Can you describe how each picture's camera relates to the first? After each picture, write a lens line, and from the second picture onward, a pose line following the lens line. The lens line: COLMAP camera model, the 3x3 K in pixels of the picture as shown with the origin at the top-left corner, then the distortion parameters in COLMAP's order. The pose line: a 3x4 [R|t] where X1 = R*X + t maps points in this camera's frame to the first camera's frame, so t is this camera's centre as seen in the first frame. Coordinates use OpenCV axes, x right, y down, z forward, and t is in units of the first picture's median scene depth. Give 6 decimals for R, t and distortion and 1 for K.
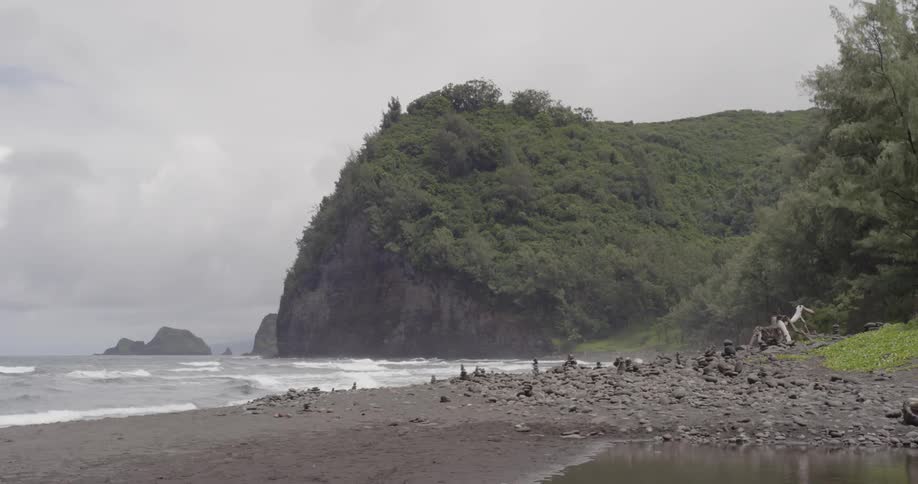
lens RADIAL K [[1446.8, 0, 459.0], [0, 1446.8, 242.0], [0, 0, 1]] dist [-0.006119, 0.015727]
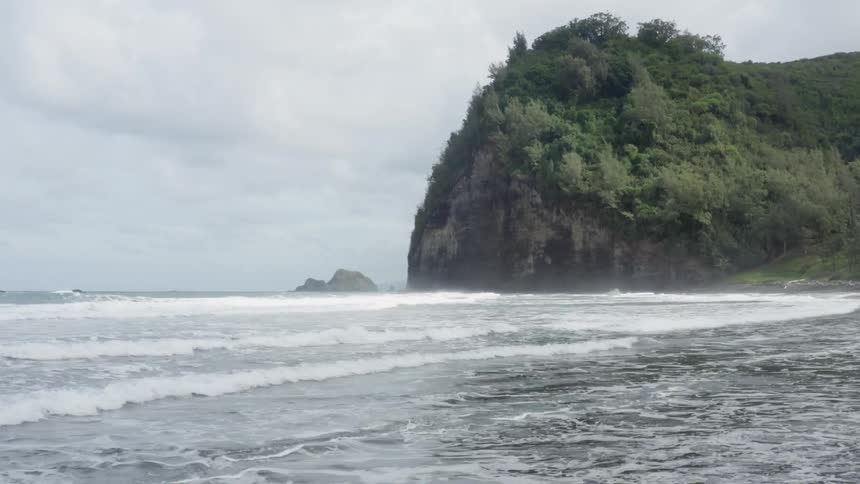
lens RADIAL K [[1181.5, 0, 430.0], [0, 1181.5, 242.0], [0, 0, 1]] dist [-0.163768, 0.001799]
pose [[0.991990, -0.012600, -0.125687, -0.006080], [0.017251, 0.999204, 0.035979, 0.015254], [0.125133, -0.037859, 0.991417, 0.183181]]
